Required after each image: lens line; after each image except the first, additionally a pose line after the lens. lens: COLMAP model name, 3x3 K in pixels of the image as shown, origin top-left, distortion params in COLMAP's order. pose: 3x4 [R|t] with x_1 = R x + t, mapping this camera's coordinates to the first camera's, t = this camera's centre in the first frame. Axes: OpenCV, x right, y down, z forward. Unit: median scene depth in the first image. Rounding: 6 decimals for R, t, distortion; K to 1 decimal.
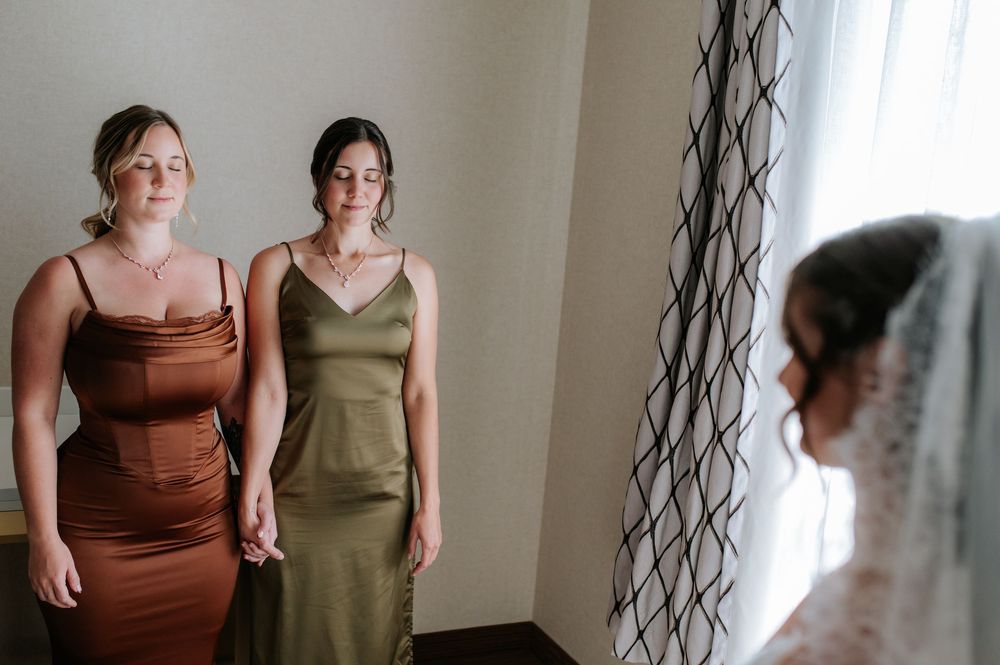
lens RADIAL K [[928.1, 0, 477.3], [0, 928.1, 320.0], [0, 0, 1]] dist [-0.017026, 0.000000]
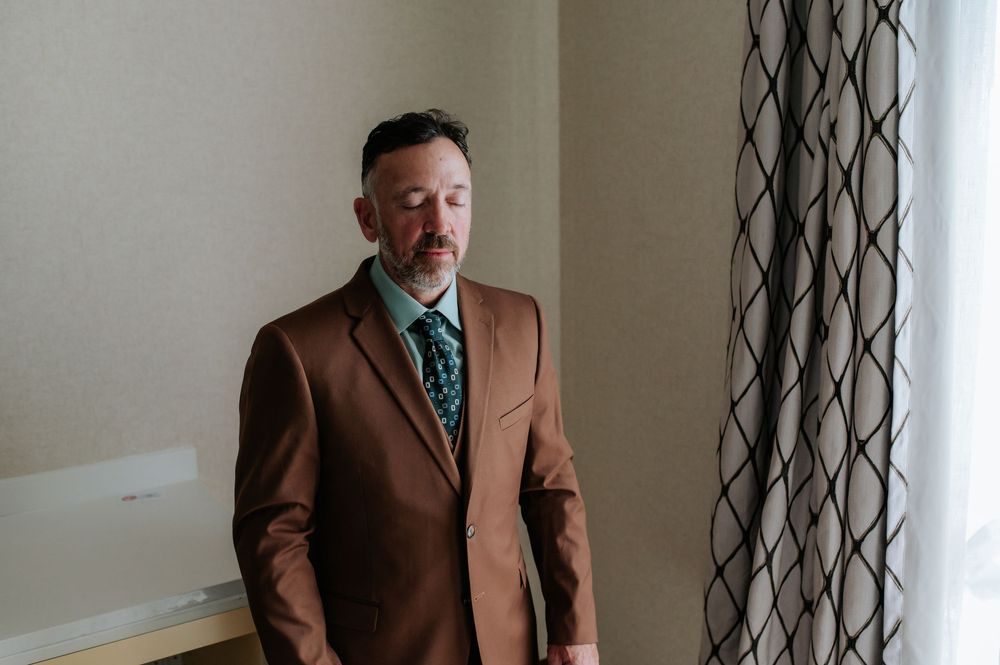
lens RADIAL K [[928.1, 0, 497.0], [0, 928.1, 323.0], [0, 0, 1]] dist [-0.017026, 0.000000]
pose [[0.984456, -0.124595, 0.123784, -0.141847], [0.122129, 0.992138, 0.027343, -0.043433], [-0.126217, -0.011801, 0.991932, 0.242484]]
